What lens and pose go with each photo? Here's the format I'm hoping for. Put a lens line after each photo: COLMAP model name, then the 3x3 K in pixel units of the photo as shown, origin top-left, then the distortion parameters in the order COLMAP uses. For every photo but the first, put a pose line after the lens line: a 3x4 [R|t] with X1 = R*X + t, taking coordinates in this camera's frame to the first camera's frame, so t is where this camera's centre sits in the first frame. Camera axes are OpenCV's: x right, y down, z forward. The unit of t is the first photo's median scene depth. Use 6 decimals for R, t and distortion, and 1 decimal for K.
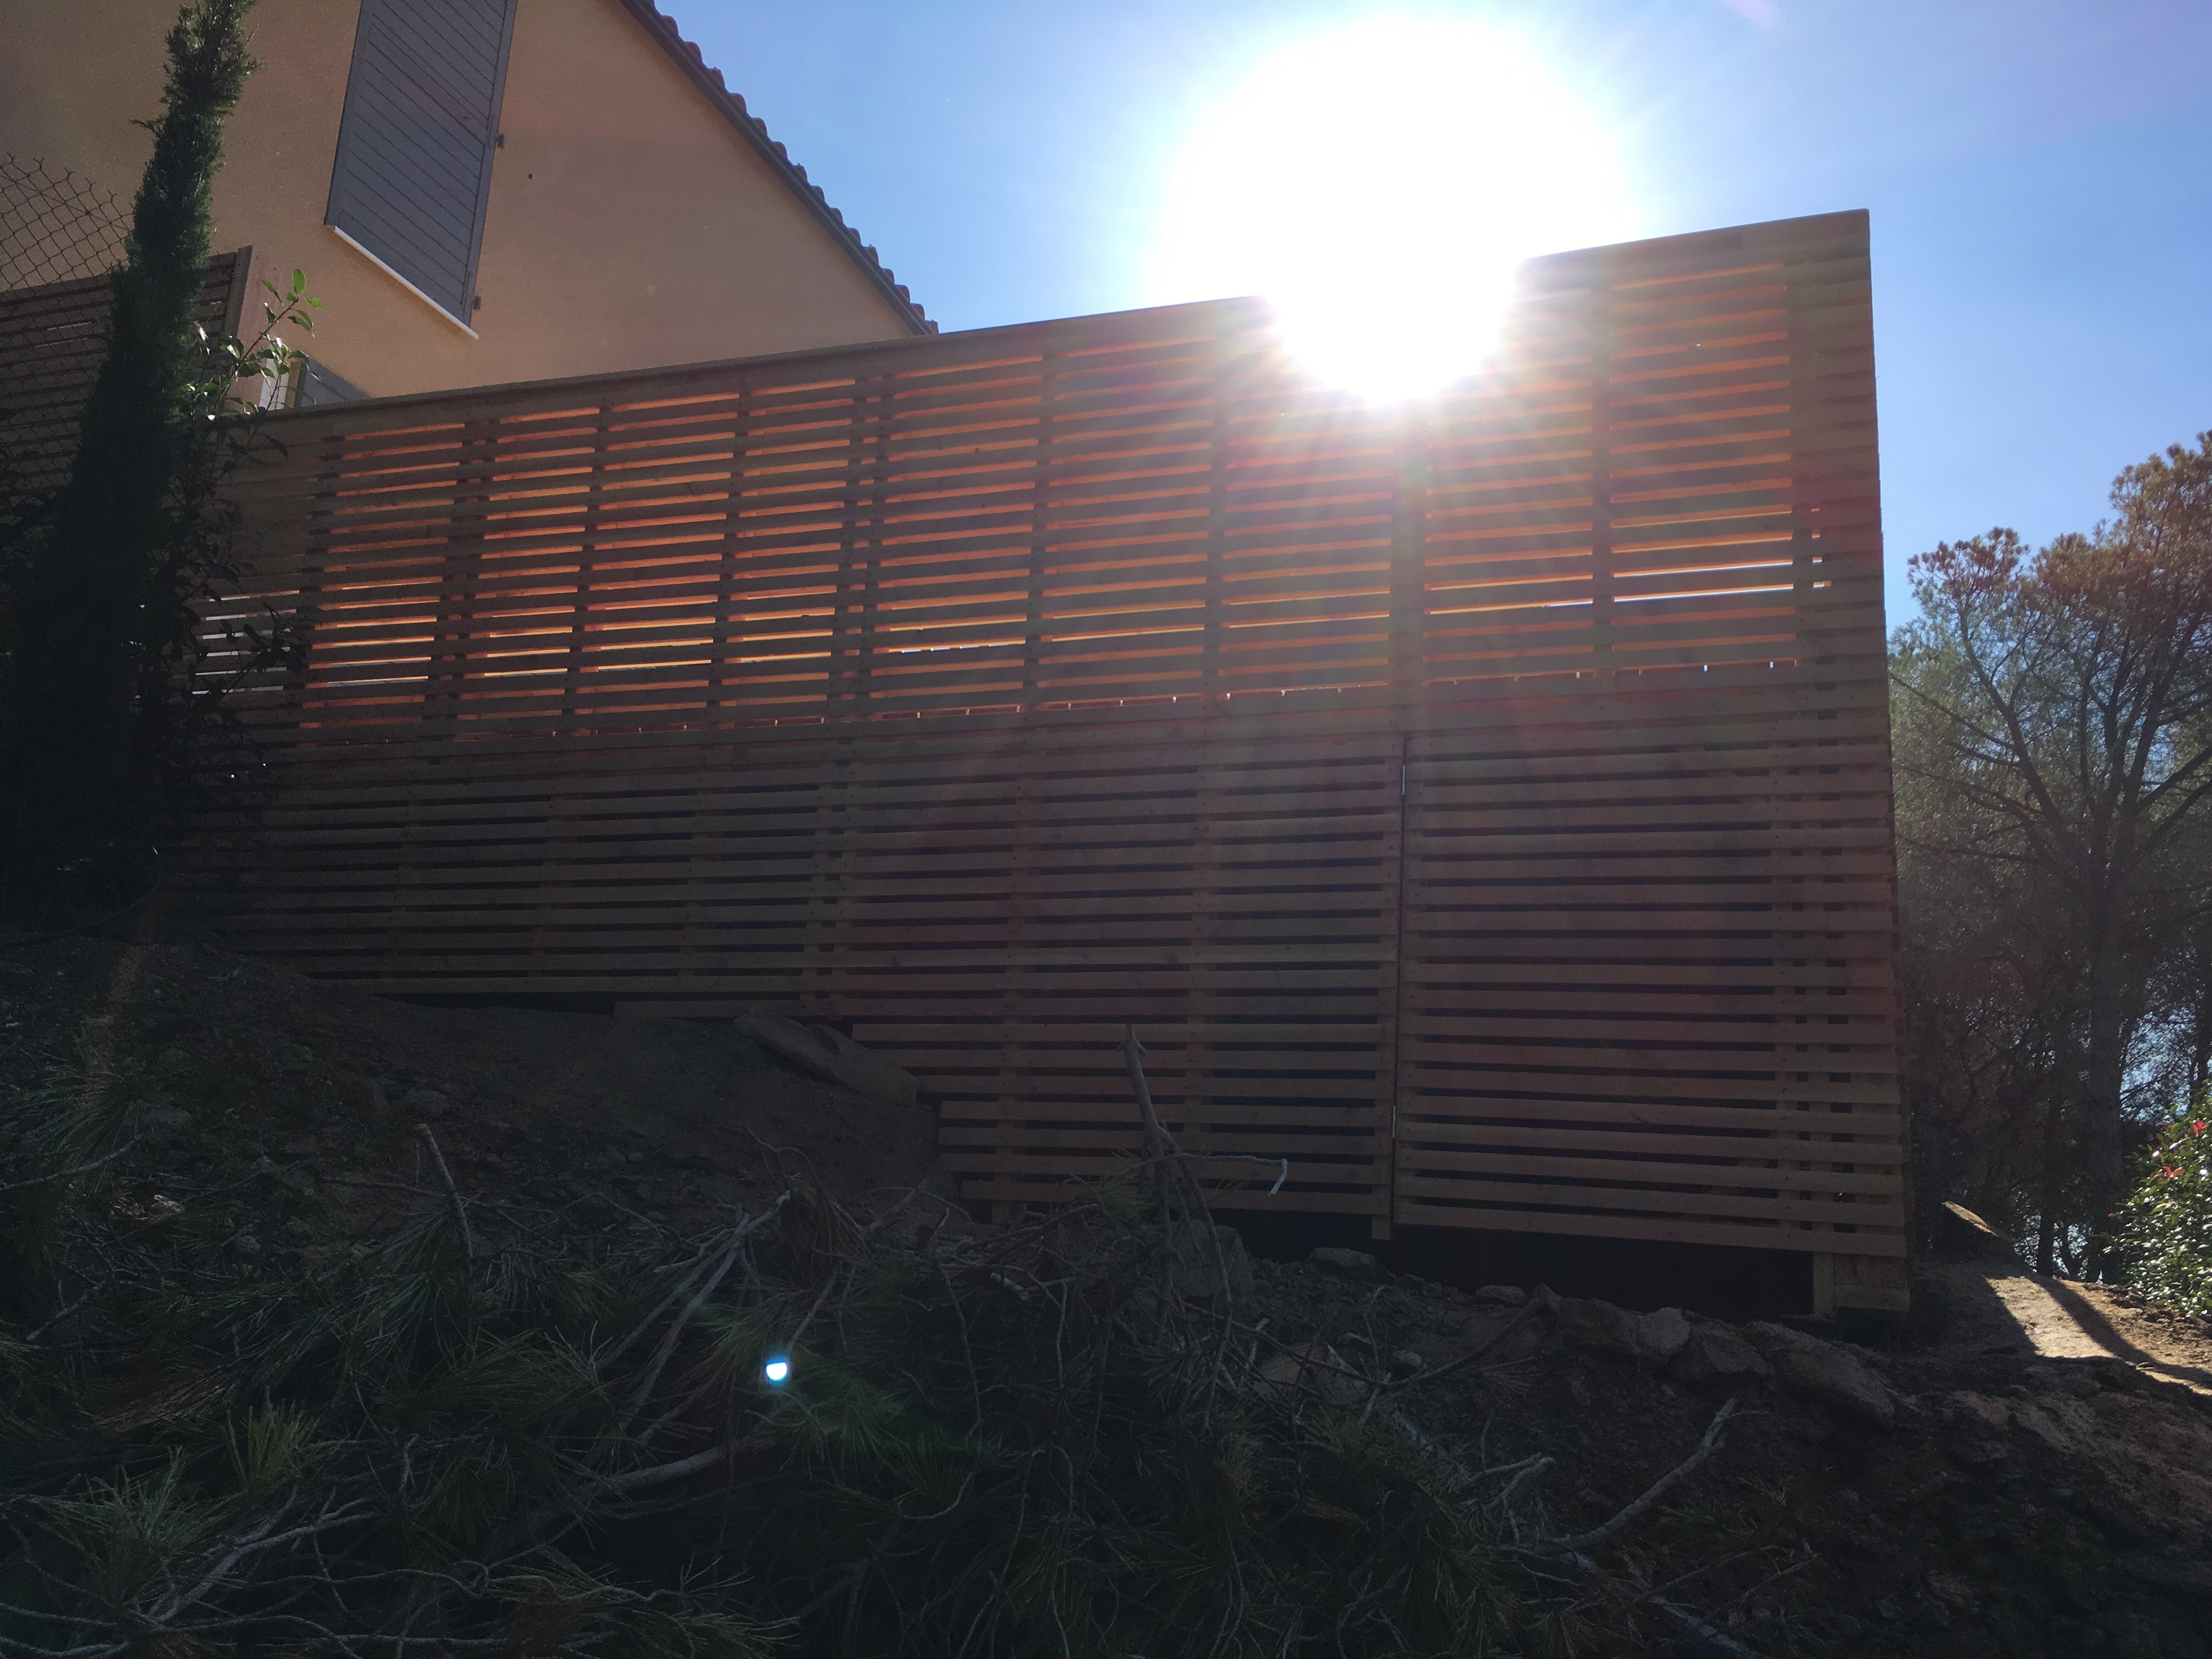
lens RADIAL K [[1894.4, 0, 1122.2], [0, 1894.4, 826.4], [0, 0, 1]] dist [0.063969, -0.090871]
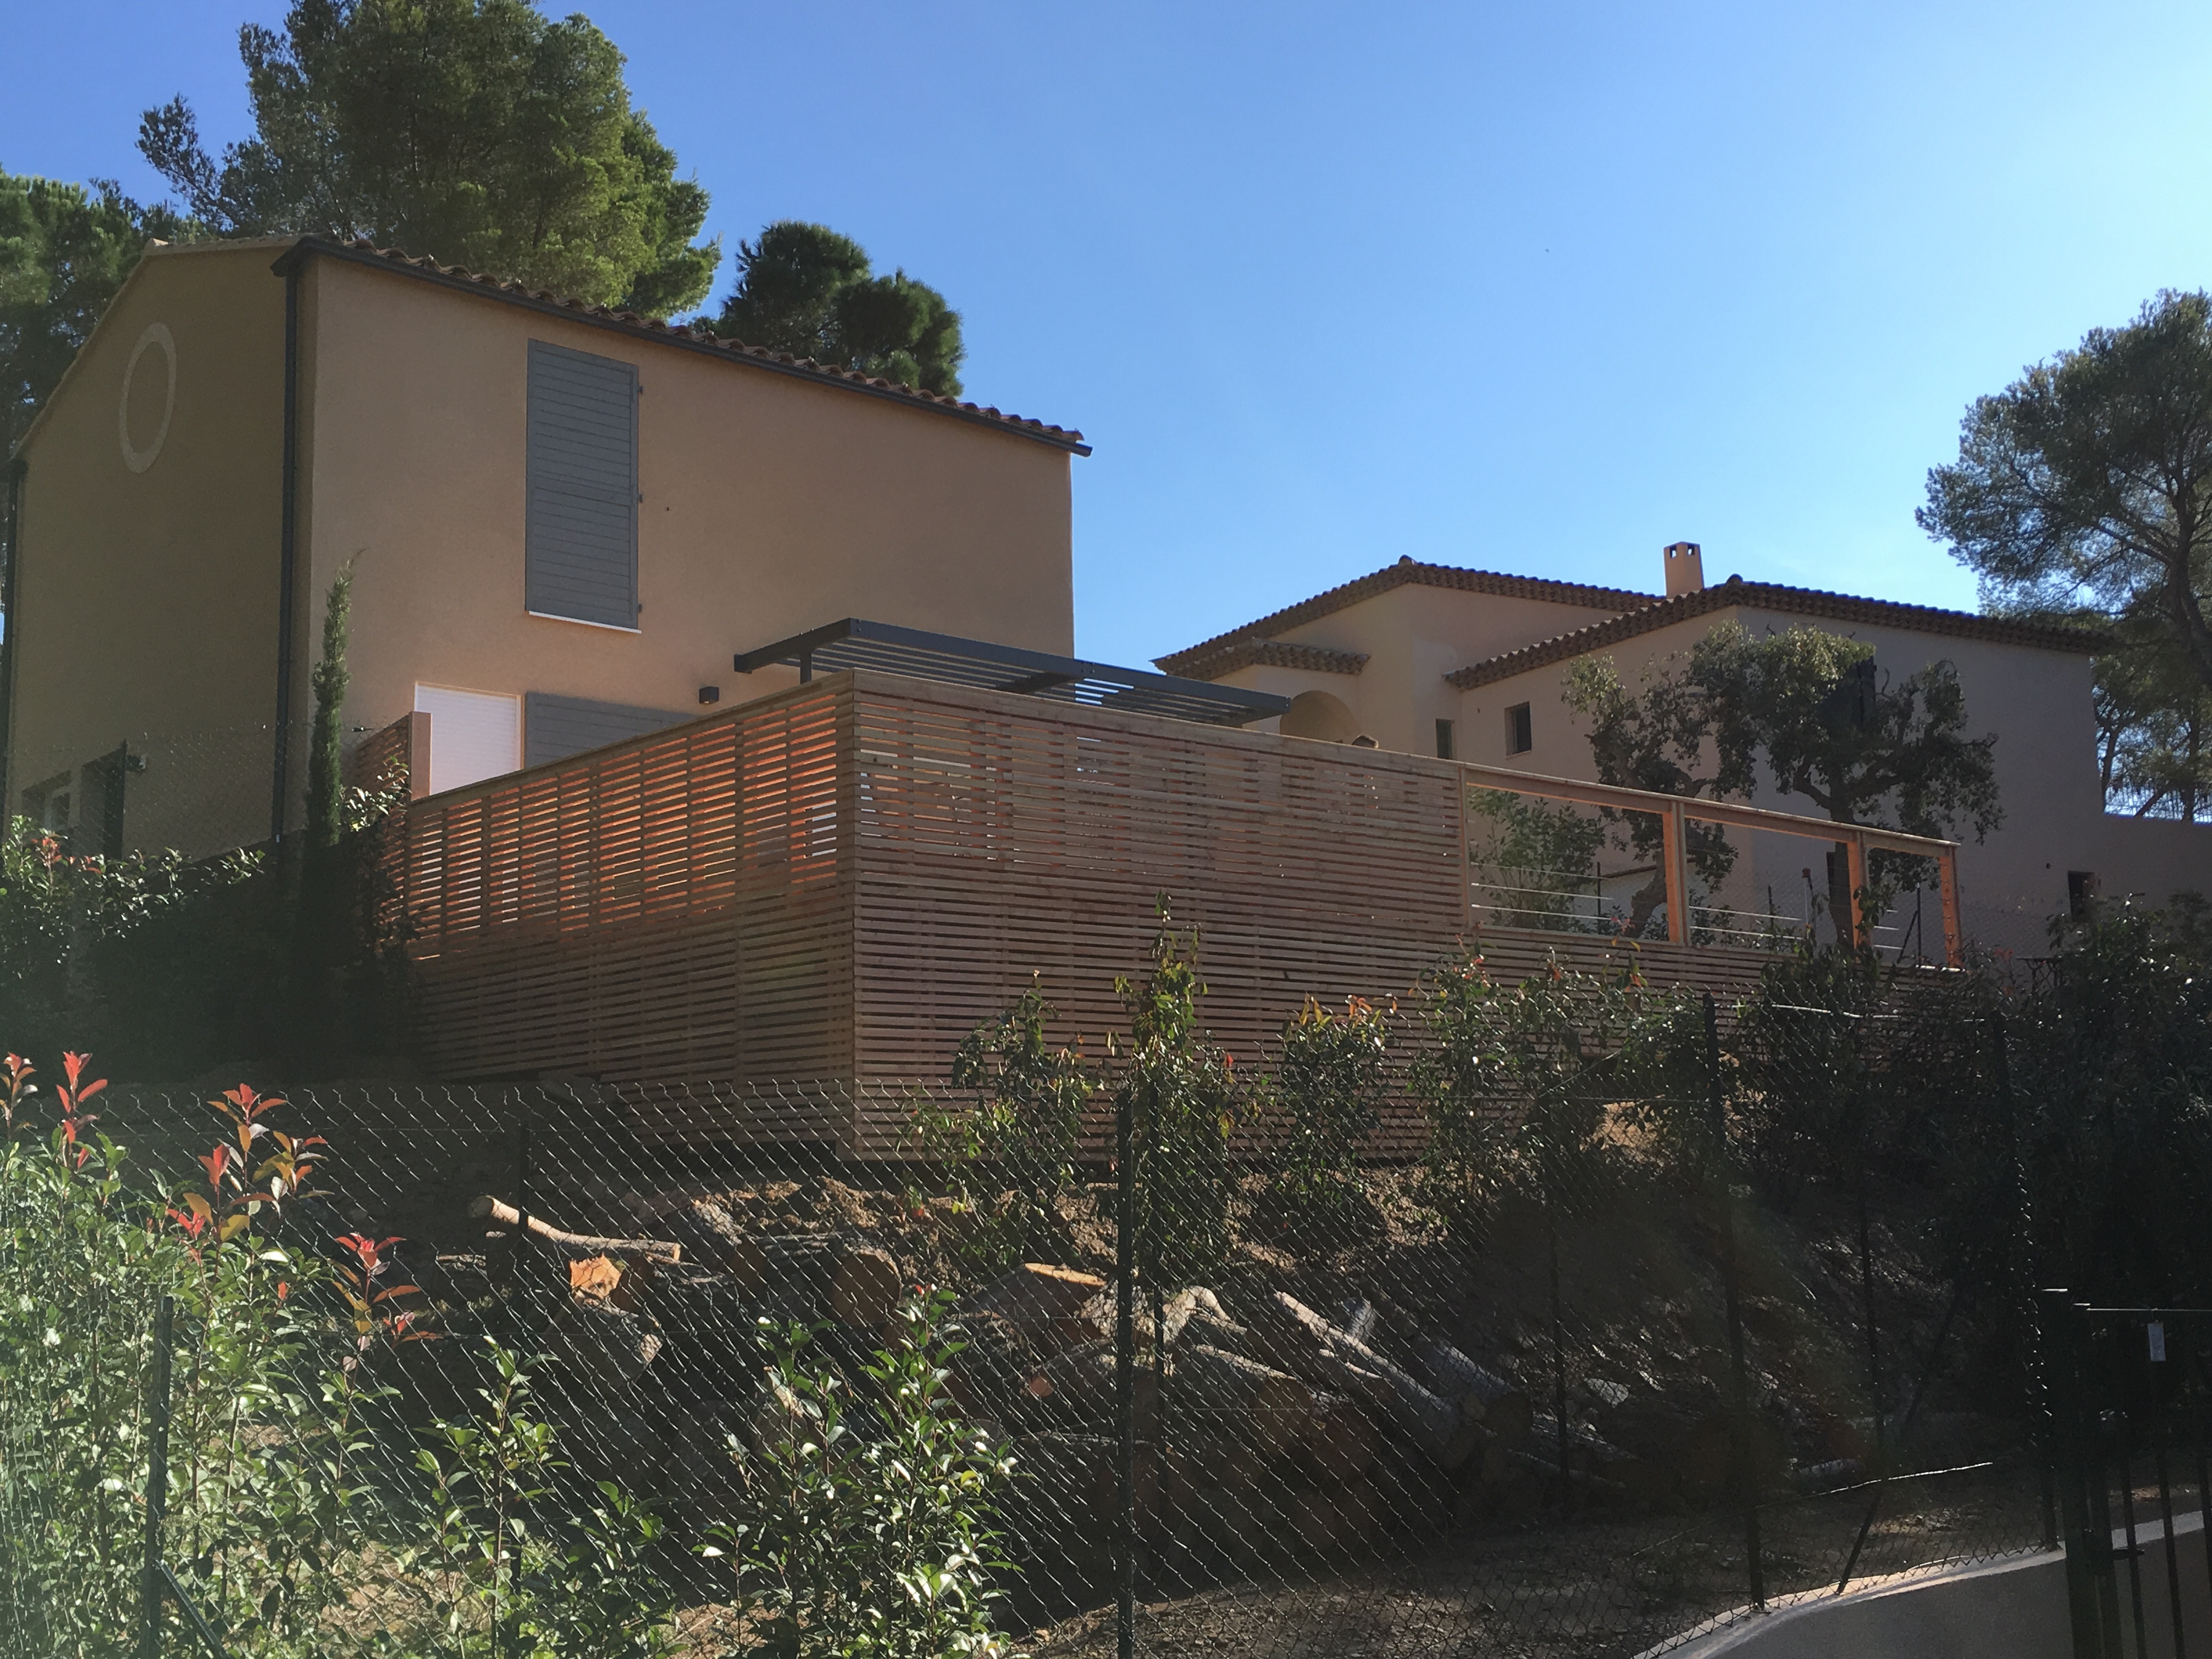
lens RADIAL K [[2445.0, 0, 1098.9], [0, 2445.0, 837.9], [0, 0, 1]] dist [0.077869, 0.000000]
pose [[0.872559, -0.151569, -0.464401, 1.687865], [0.189602, 0.981201, 0.036000, -0.157466], [0.450214, -0.119463, 0.884893, -1.223280]]
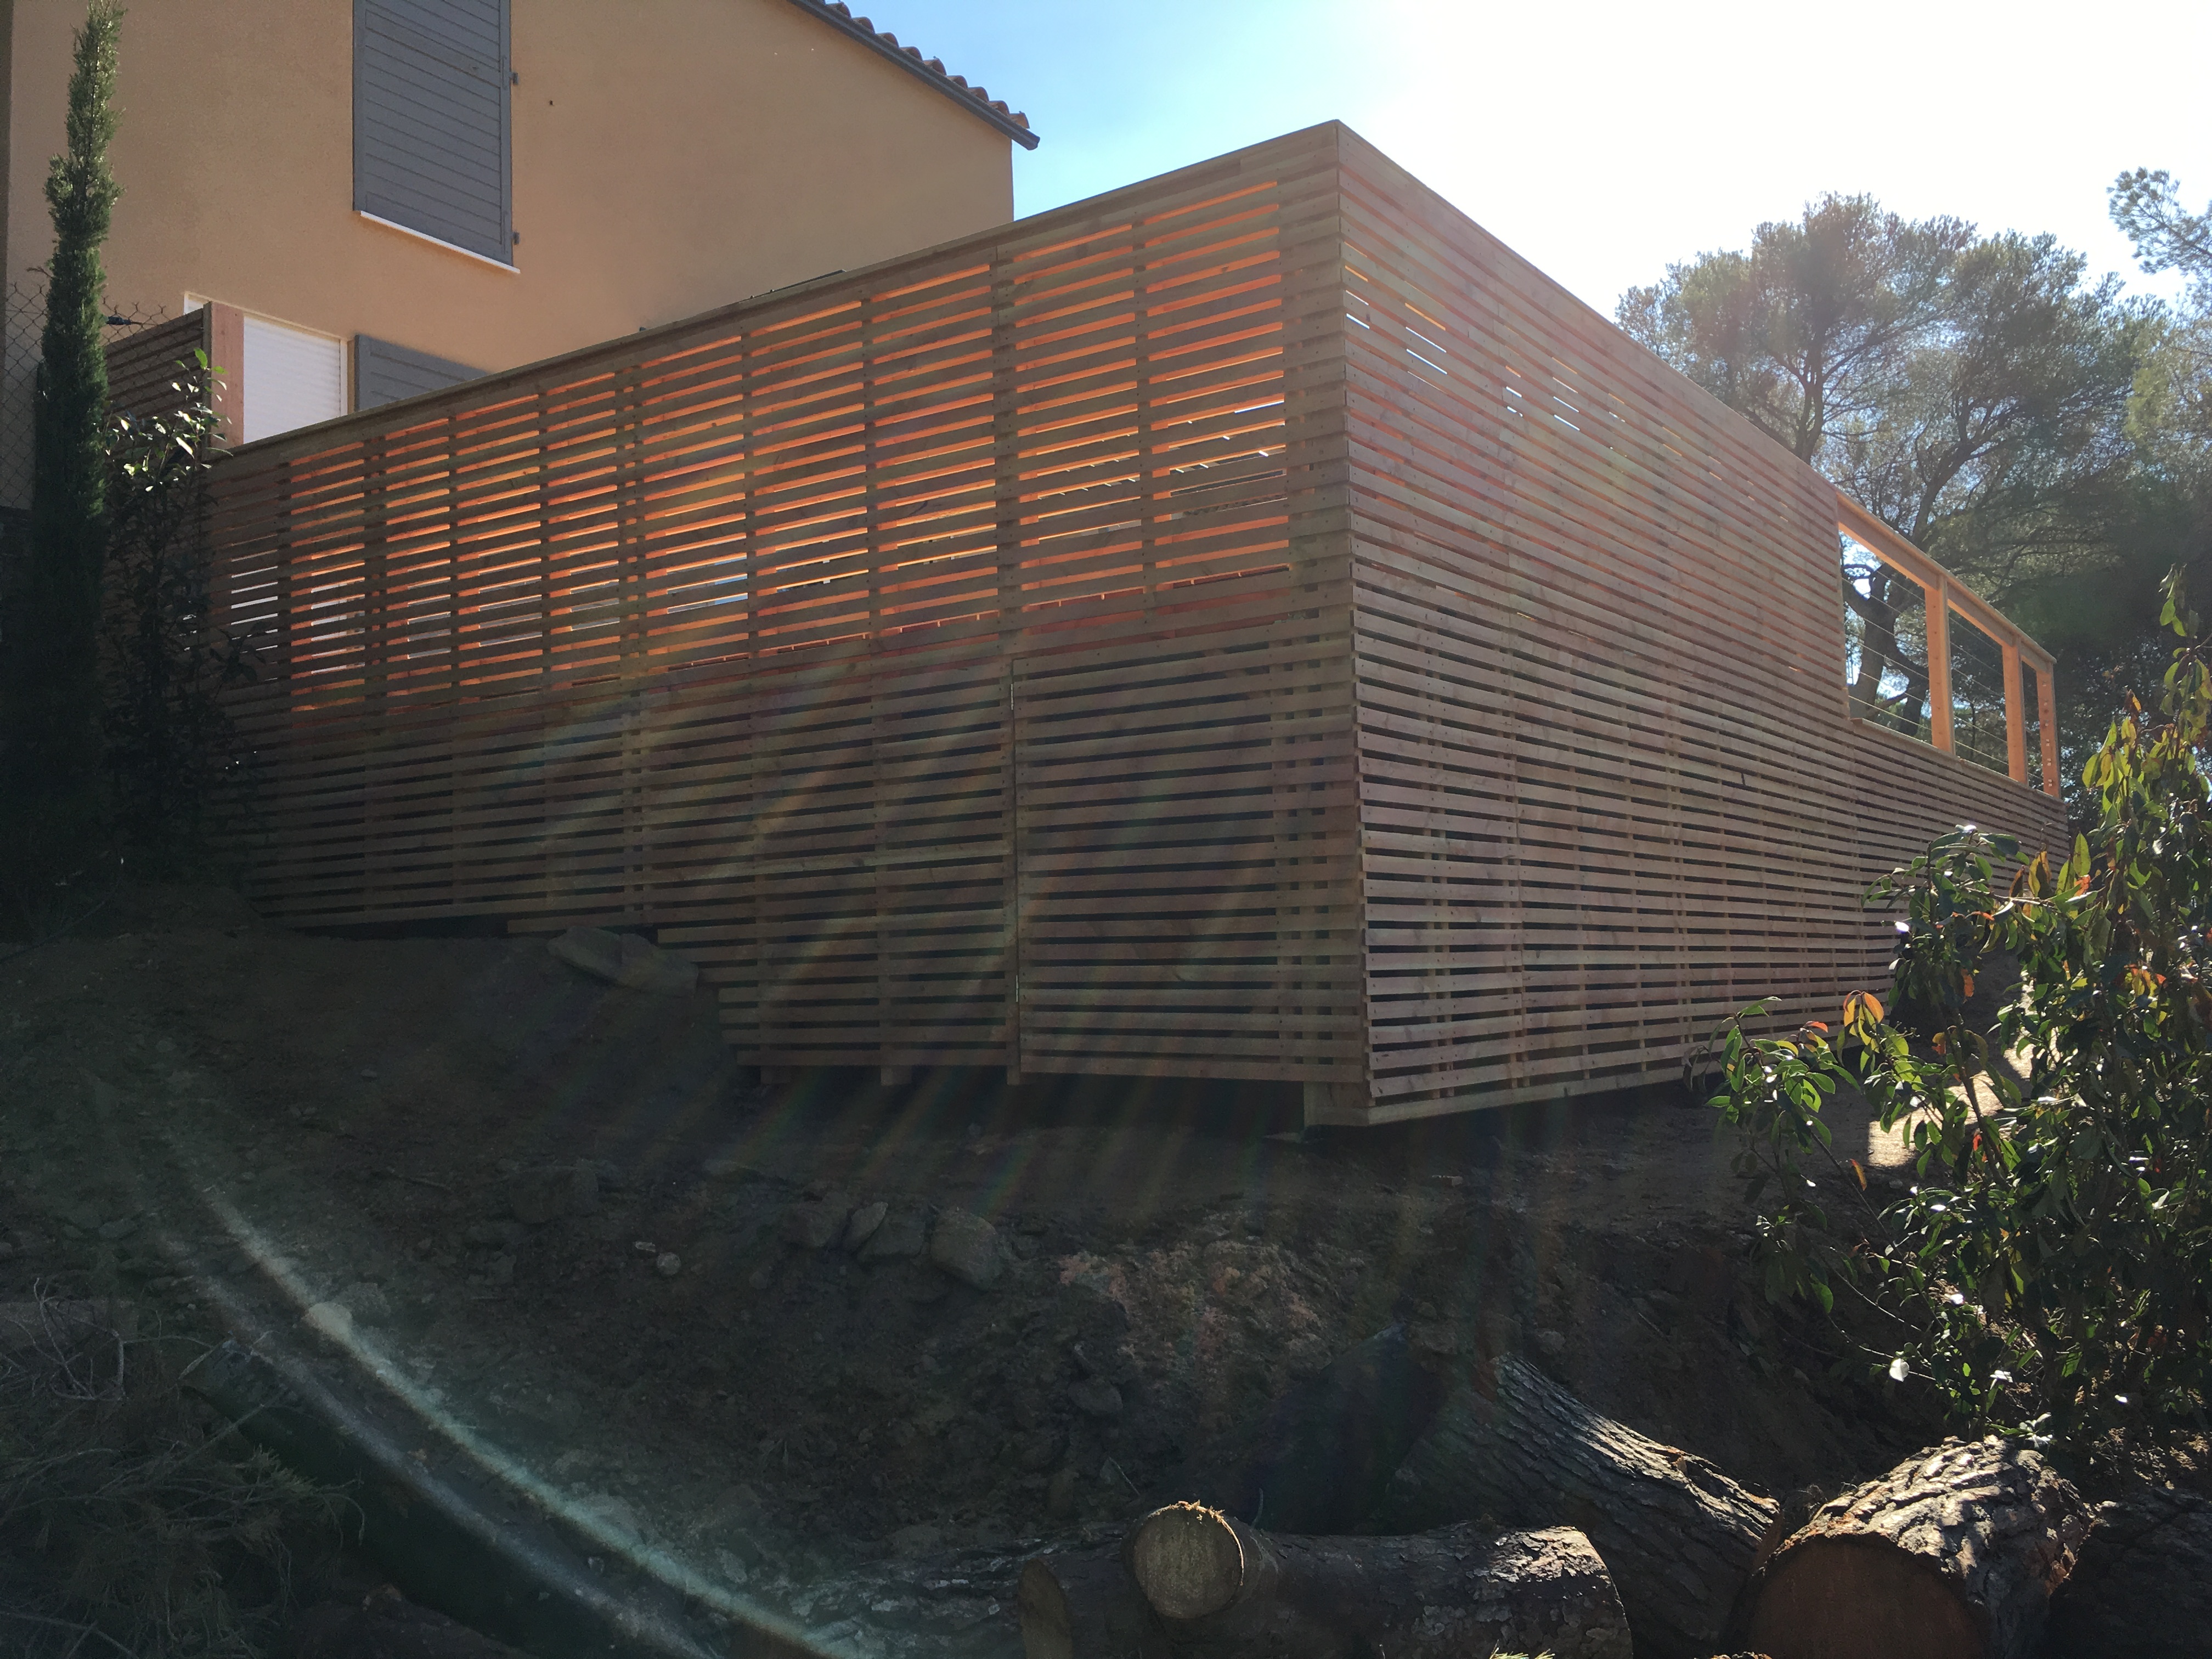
lens RADIAL K [[1894.4, 0, 1099.4], [0, 1894.4, 832.1], [0, 0, 1]] dist [0.063969, -0.090871]
pose [[0.965852, -0.102626, -0.237904, 0.414373], [0.140055, 0.979297, 0.146154, -0.093732], [0.217979, -0.174483, 0.960230, -0.108277]]
